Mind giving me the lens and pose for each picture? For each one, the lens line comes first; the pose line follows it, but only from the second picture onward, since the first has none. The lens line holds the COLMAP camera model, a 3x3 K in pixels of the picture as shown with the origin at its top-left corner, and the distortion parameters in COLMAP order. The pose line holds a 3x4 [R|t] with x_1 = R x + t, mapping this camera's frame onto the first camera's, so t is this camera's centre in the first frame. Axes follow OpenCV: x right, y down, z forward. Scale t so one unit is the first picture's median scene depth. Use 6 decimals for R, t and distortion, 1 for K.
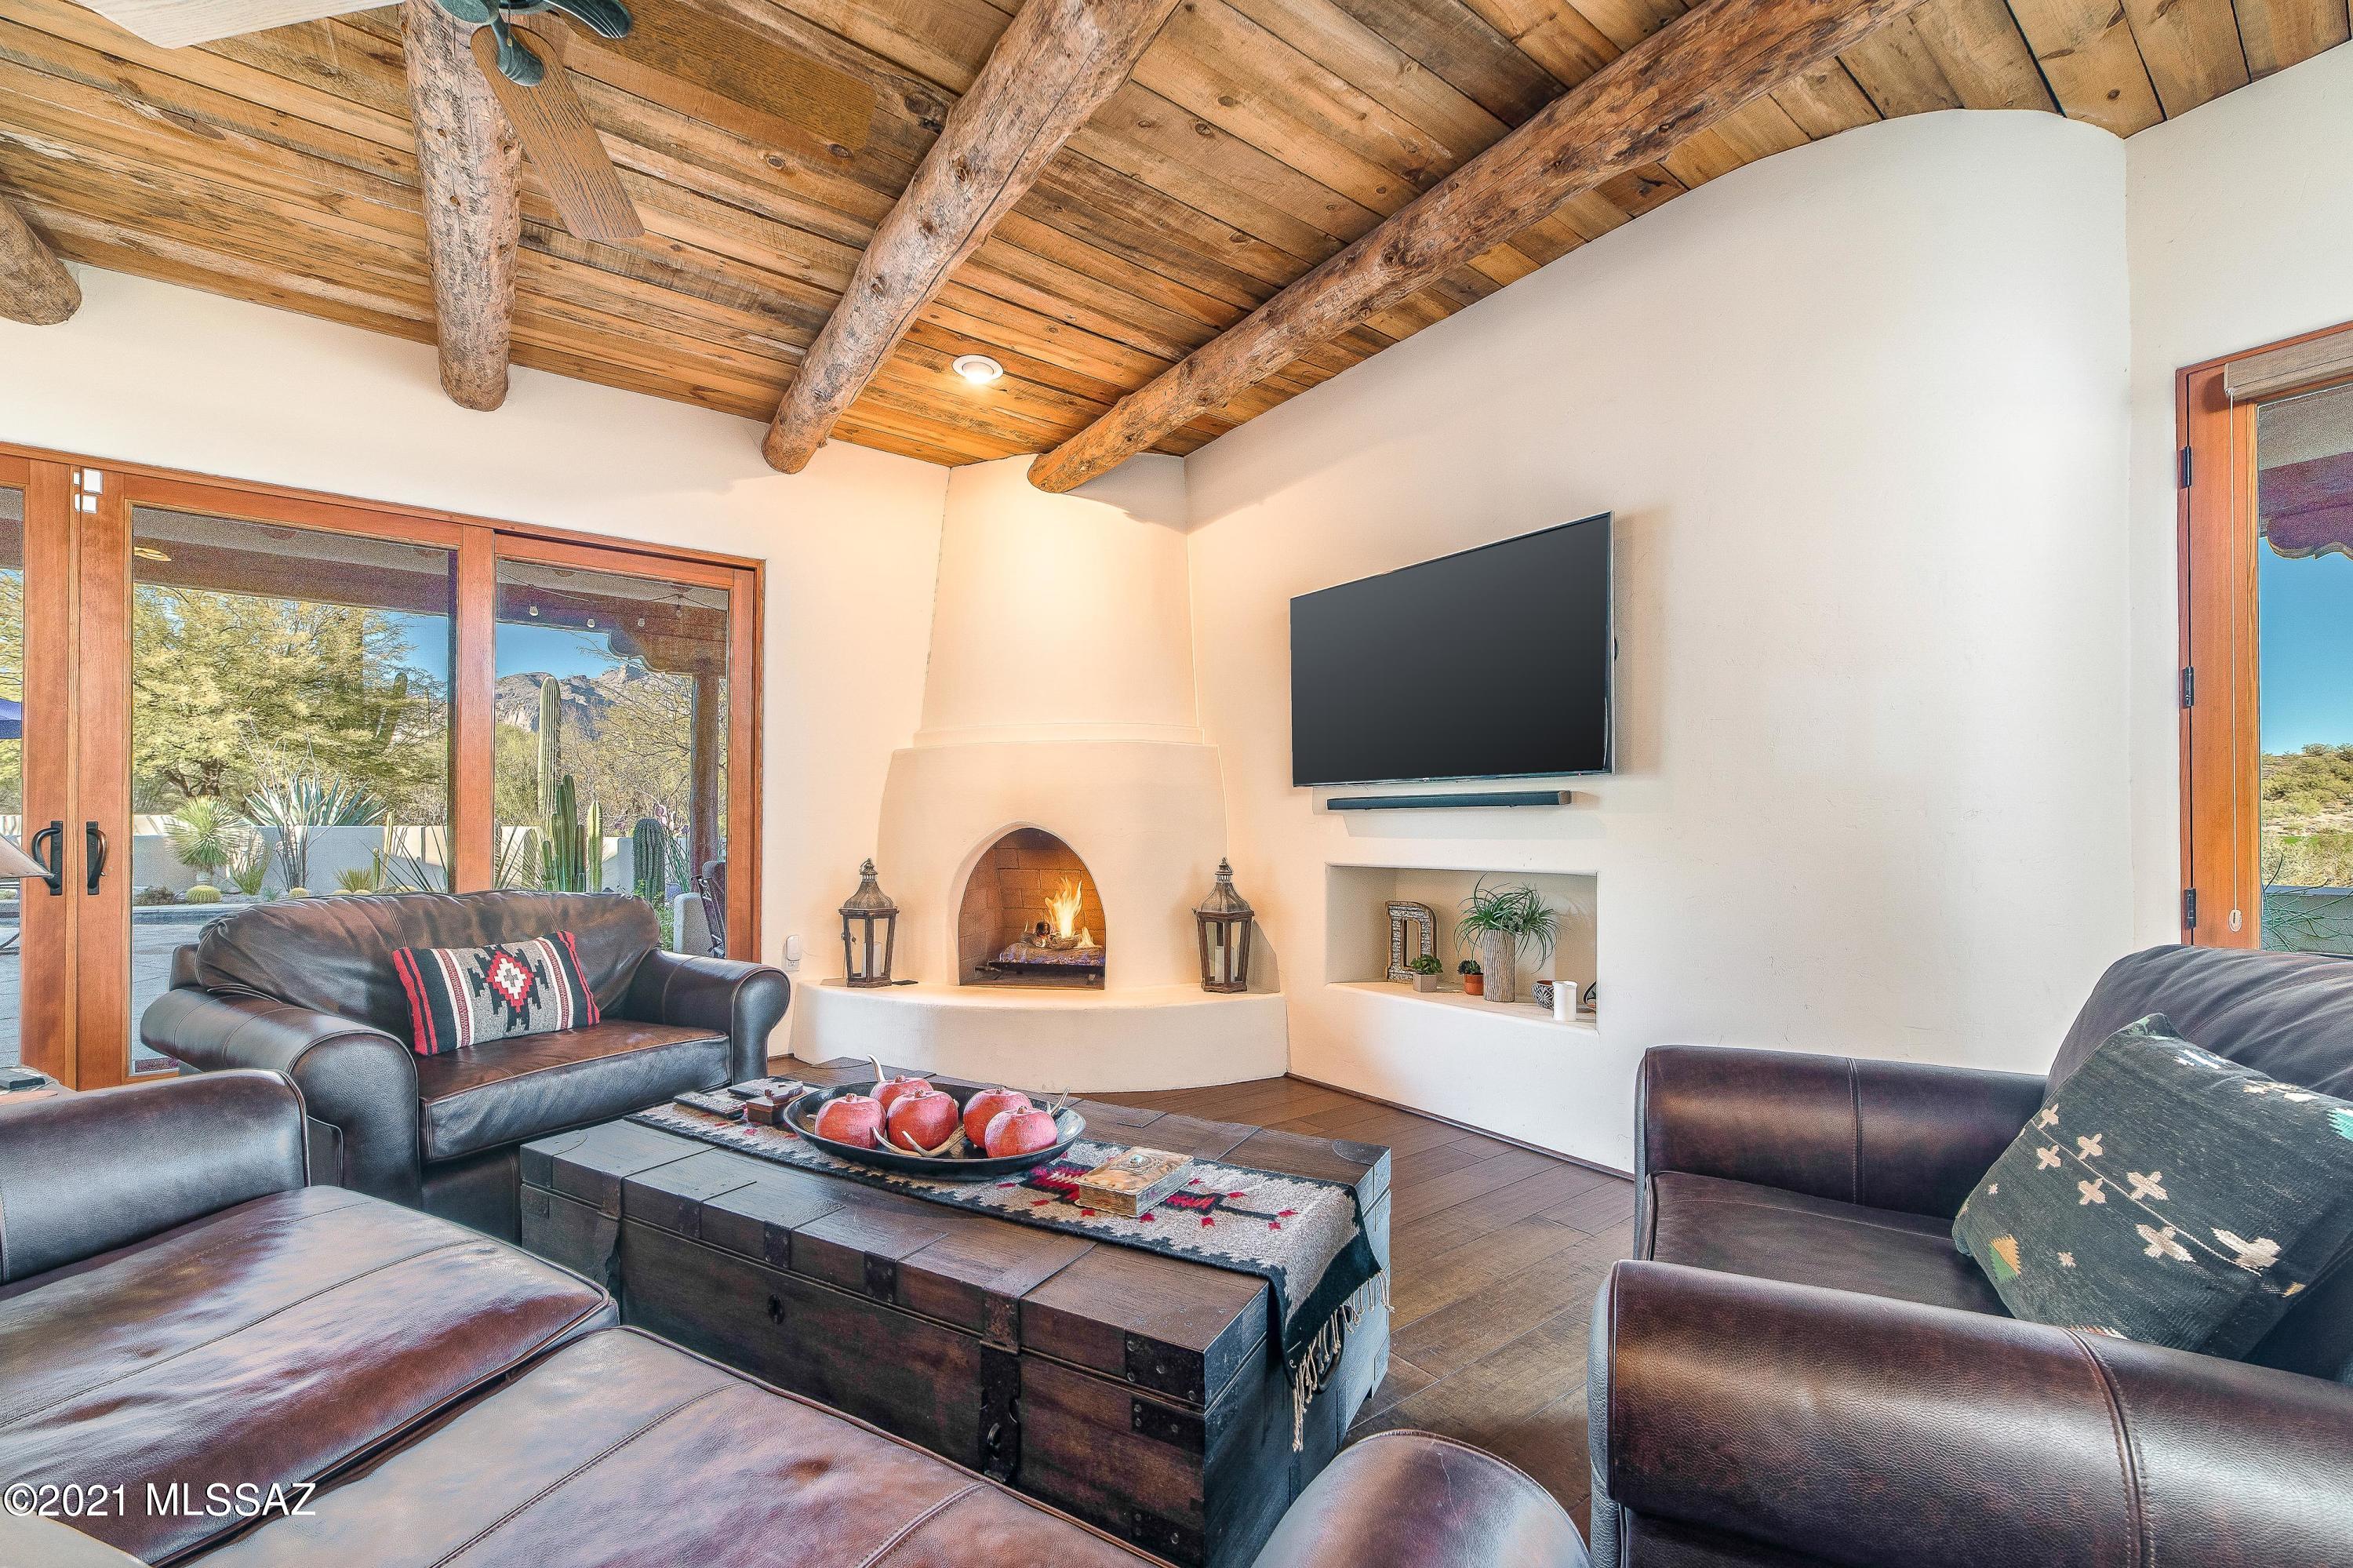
lens RADIAL K [[925.9, 0, 1189.5], [0, 925.9, 798.3], [0, 0, 1]] dist [-0.017425, 0.005349]
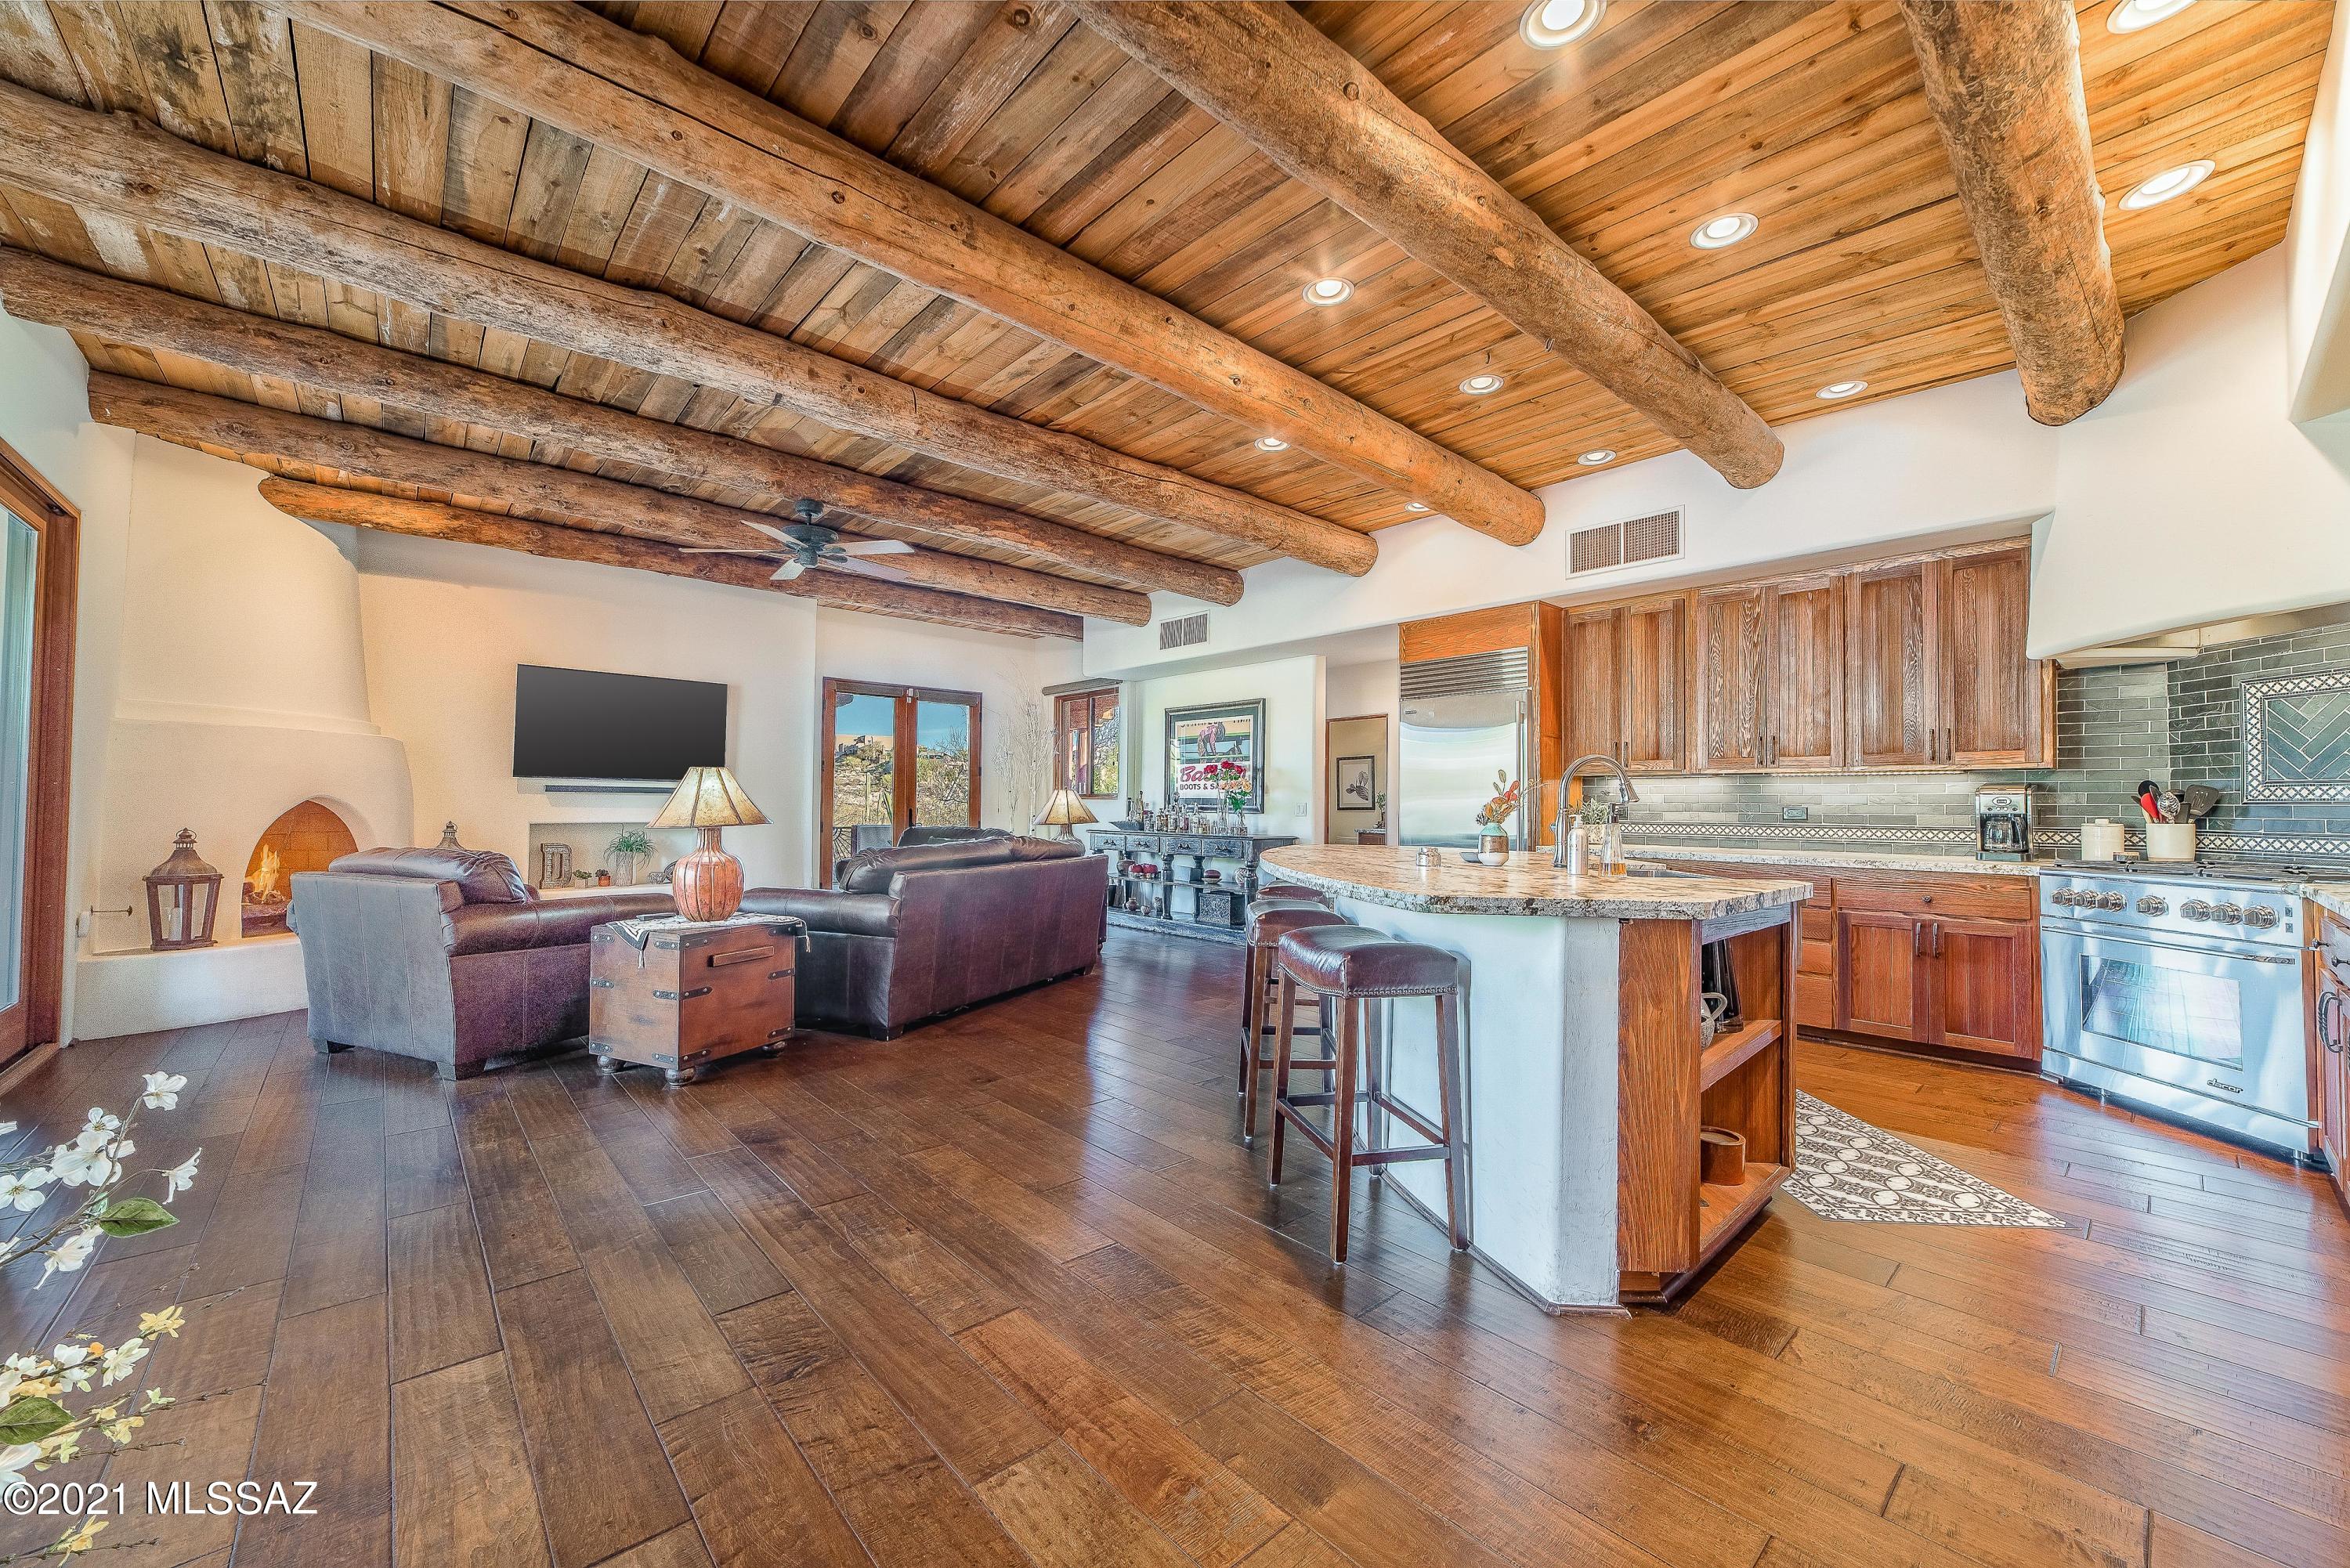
lens RADIAL K [[924.6, 0, 1163.0], [0, 924.6, 790.9], [0, 0, 1]] dist [-0.017425, 0.005349]
pose [[-0.078245, 0.010183, 0.996882, -1.617395], [-0.050931, 0.998601, -0.014198, -0.022857], [-0.995632, -0.051883, -0.077616, -0.041912]]
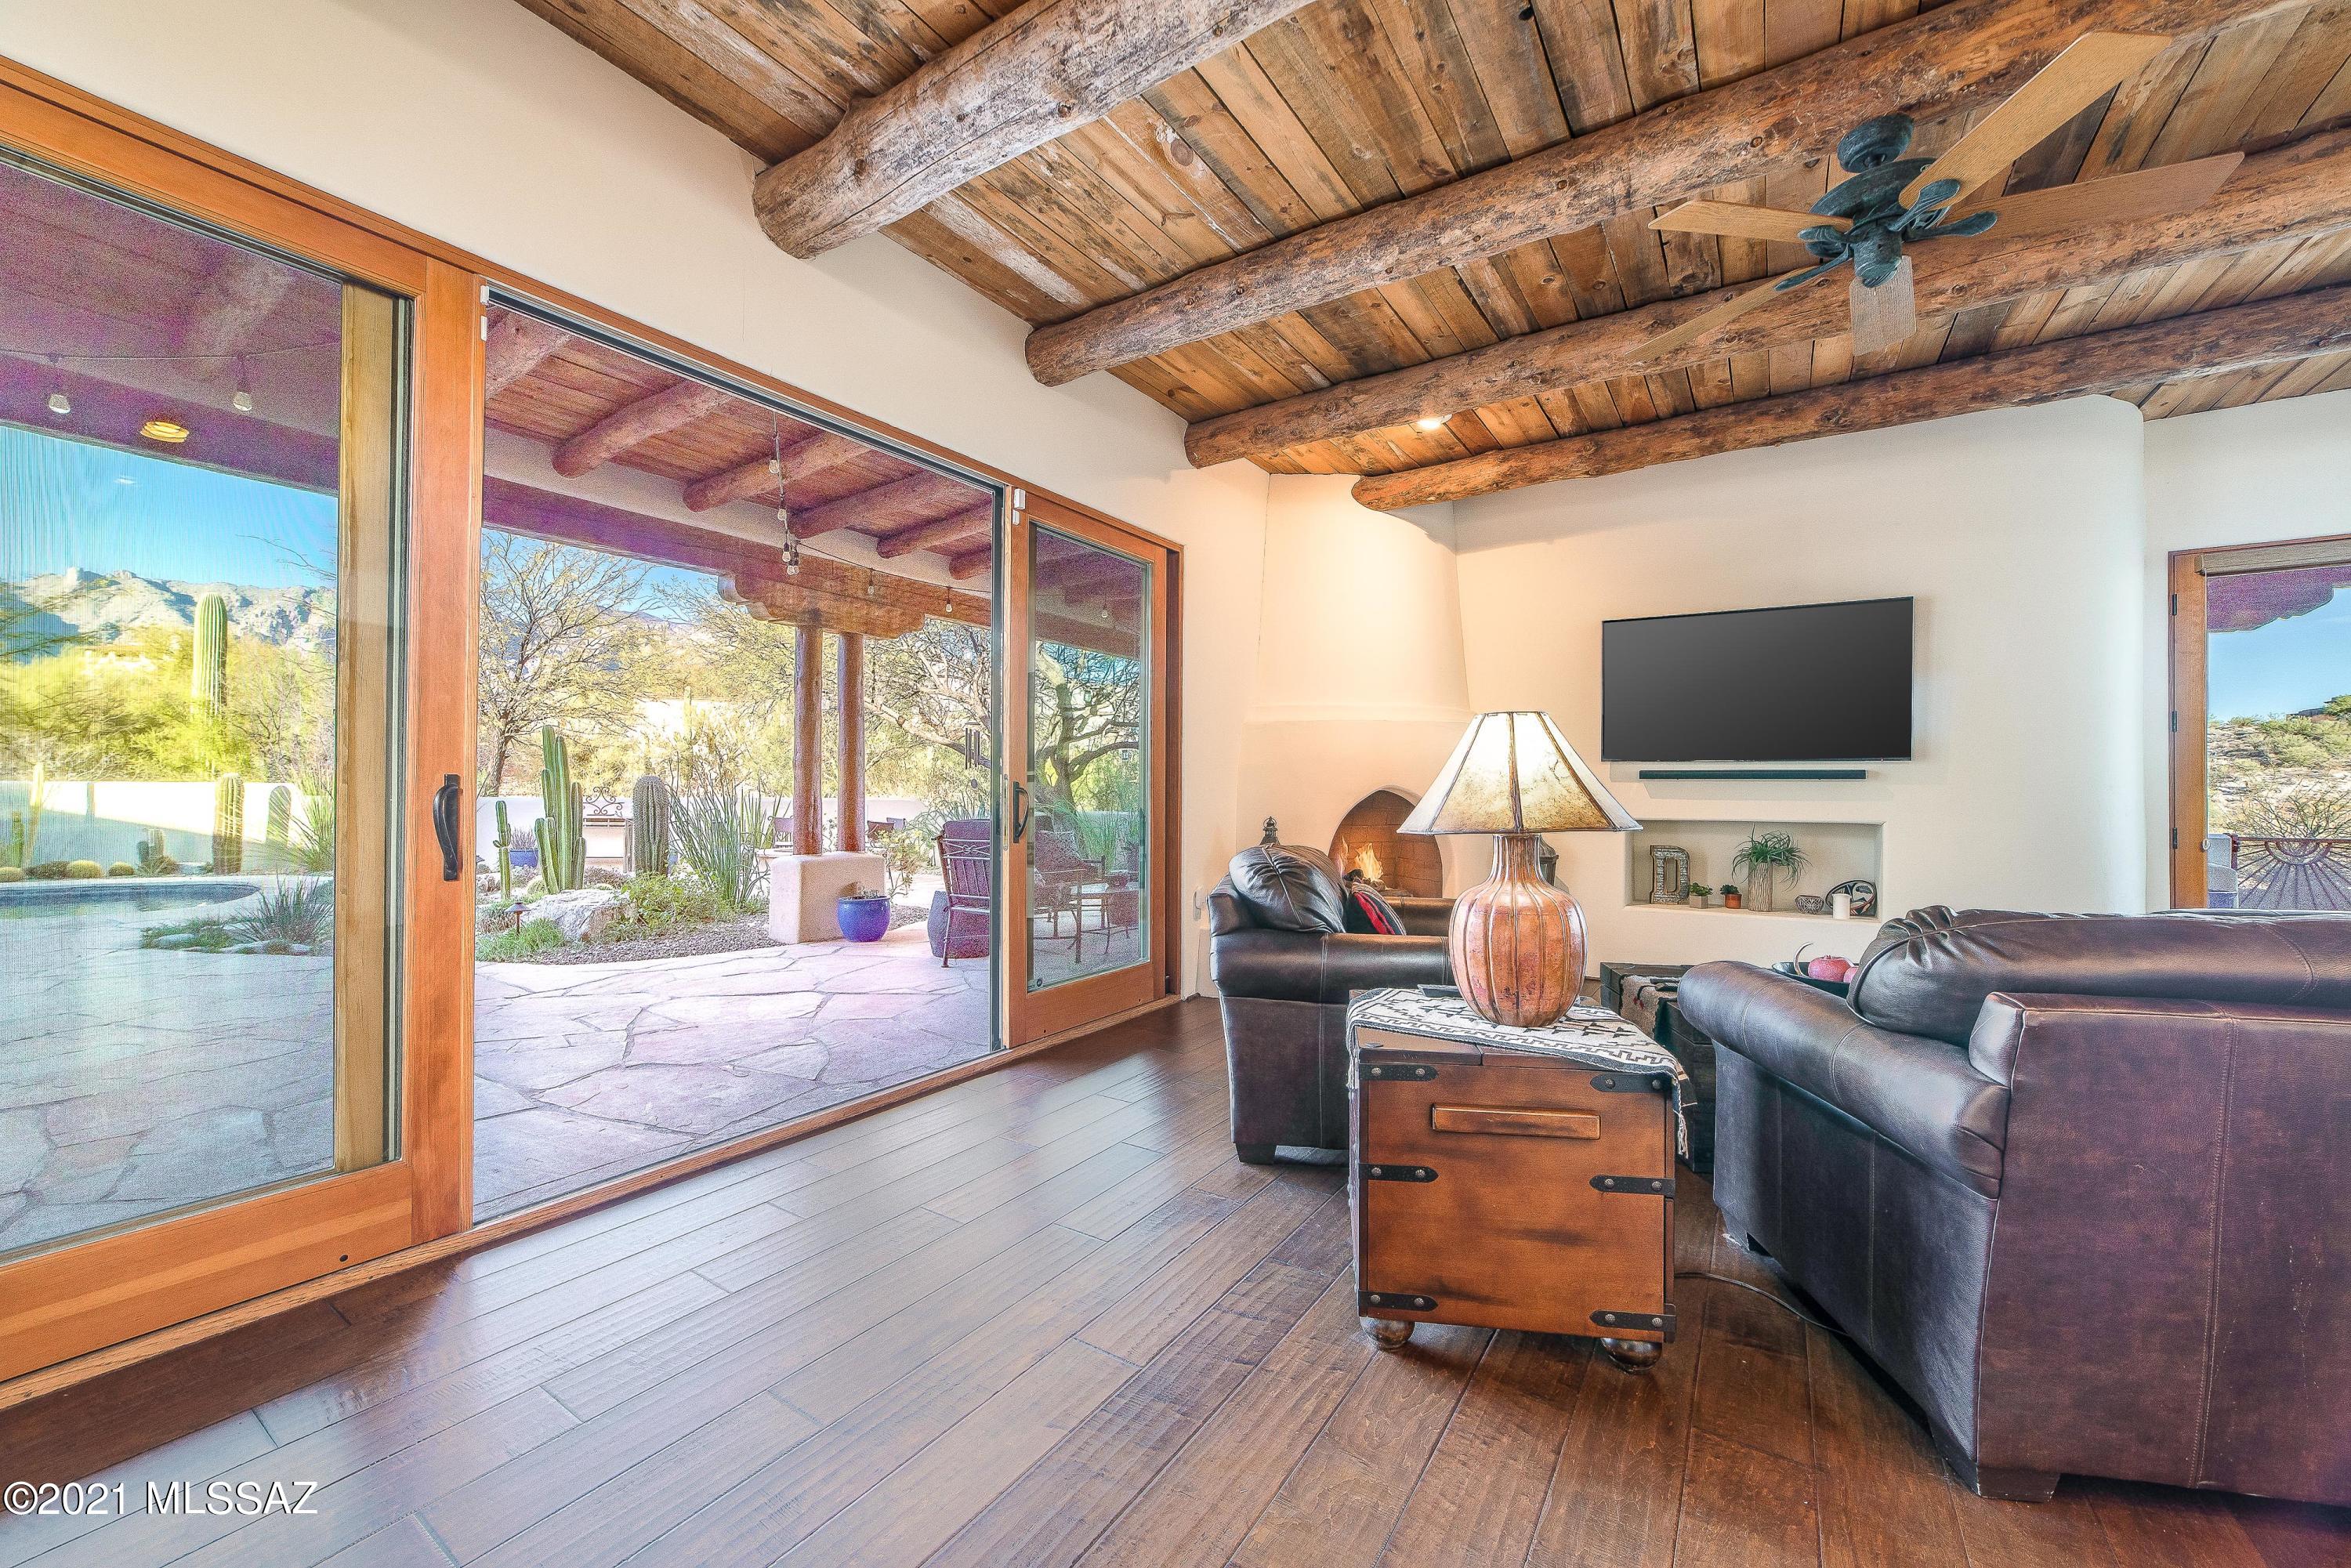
lens RADIAL K [[925.1, 0, 1133.9], [0, 925.1, 781.8], [0, 0, 1]] dist [-0.017425, 0.005349]
pose [[0.939927, 0.003701, 0.341355, -0.987777], [-0.015266, 0.999397, 0.031200, -0.014093], [-0.341033, -0.034537, 0.939416, -0.032255]]
